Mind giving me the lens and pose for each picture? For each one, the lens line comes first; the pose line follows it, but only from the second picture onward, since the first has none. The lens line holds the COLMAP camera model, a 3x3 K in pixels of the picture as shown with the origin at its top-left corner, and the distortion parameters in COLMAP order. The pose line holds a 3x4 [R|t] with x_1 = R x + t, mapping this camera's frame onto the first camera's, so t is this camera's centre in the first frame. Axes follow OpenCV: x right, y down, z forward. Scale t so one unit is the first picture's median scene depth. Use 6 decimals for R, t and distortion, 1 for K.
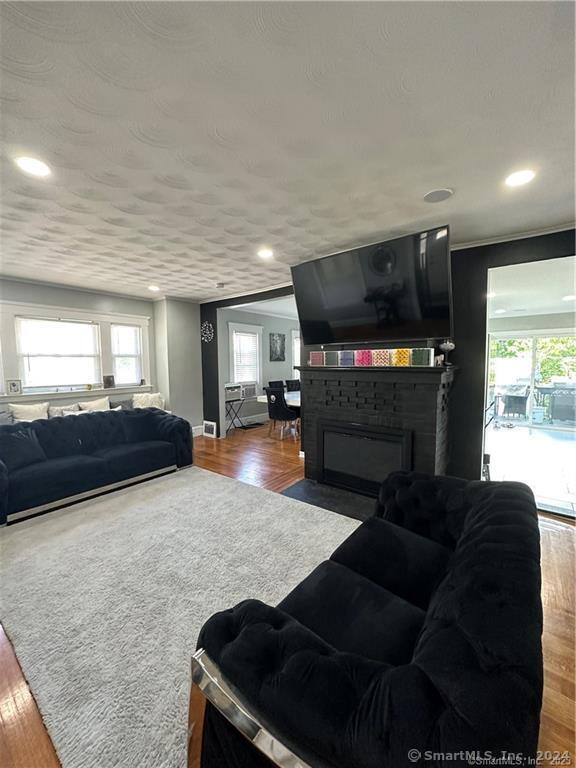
lens RADIAL K [[308.8, 0, 289.3], [0, 308.8, 384.2], [0, 0, 1]] dist [0.001026, 0.000109]
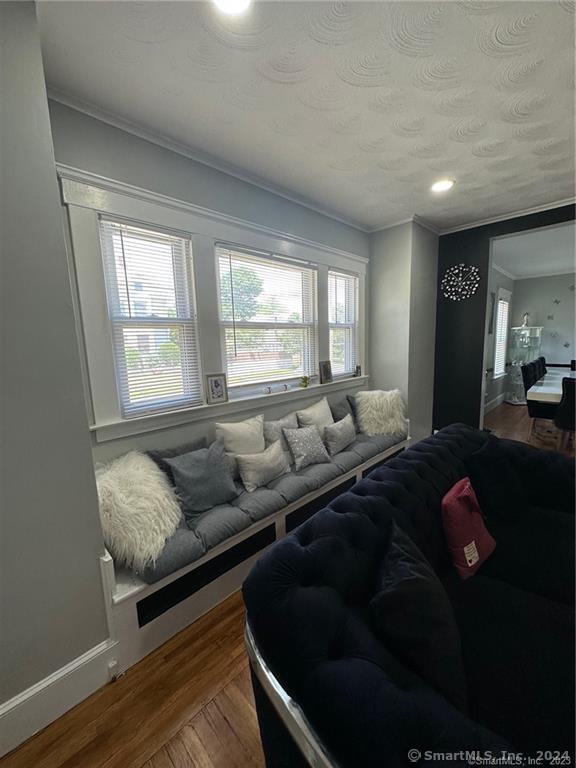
lens RADIAL K [[308.8, 0, 289.3], [0, 308.8, 384.2], [0, 0, 1]] dist [0.001026, 0.000109]
pose [[0.994424, -0.009701, -0.105013, -0.819729], [0.016361, 0.997895, 0.062747, -0.030462], [0.104183, -0.064115, 0.992489, 0.584565]]
